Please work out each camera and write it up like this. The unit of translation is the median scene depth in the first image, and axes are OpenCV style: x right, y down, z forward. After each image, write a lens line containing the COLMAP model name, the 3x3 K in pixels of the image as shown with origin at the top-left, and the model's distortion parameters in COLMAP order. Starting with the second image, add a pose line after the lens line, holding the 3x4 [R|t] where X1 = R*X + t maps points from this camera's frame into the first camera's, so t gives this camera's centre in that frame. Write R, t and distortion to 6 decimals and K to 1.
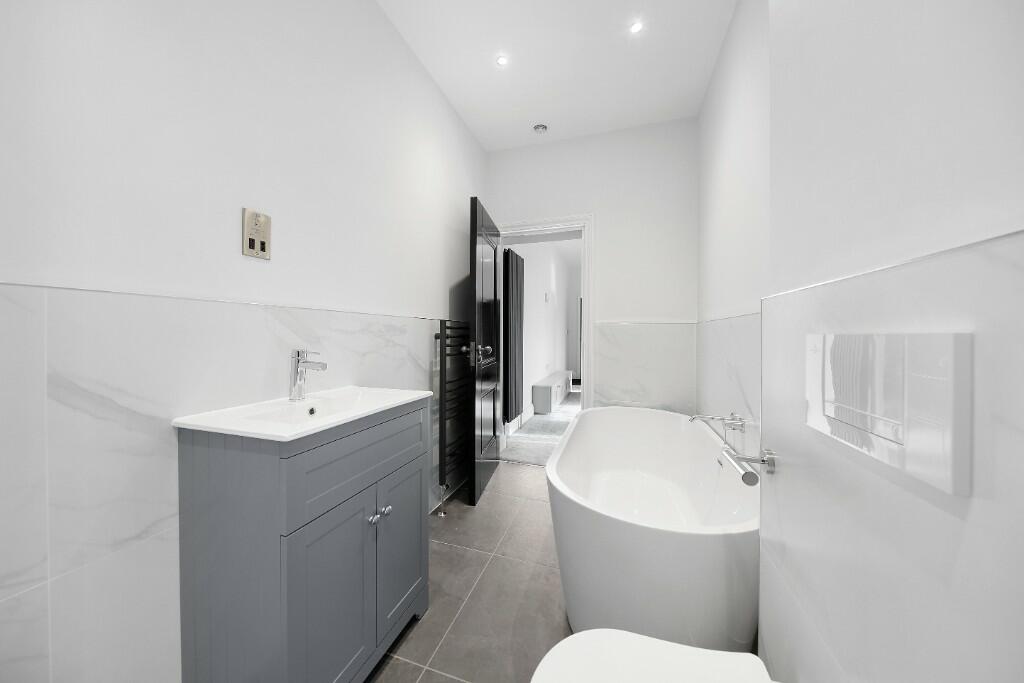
lens RADIAL K [[331.6, 0, 513.1], [0, 331.6, 334.7], [0, 0, 1]] dist [-0.000010, -0.000002]
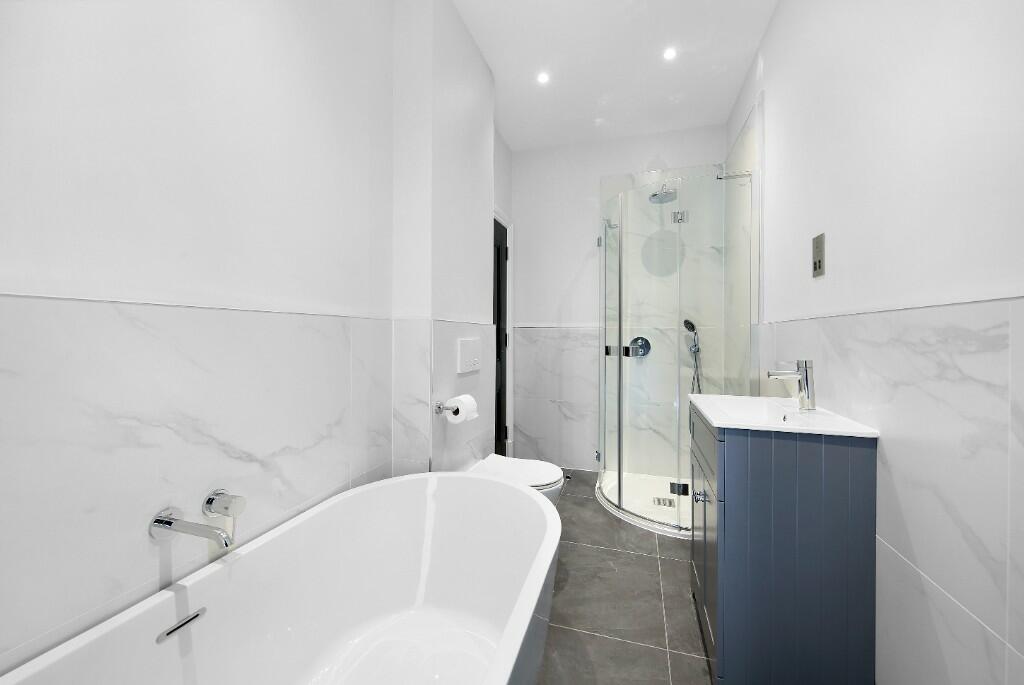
lens RADIAL K [[401.2, 0, 512.0], [0, 401.2, 342.5], [0, 0, 1]] dist [0.000060, 0.000001]
pose [[-0.999951, -0.005935, -0.007916, 0.179145], [-0.006034, 0.999904, 0.012498, -0.014206], [0.007841, 0.012545, -0.999891, 1.553694]]
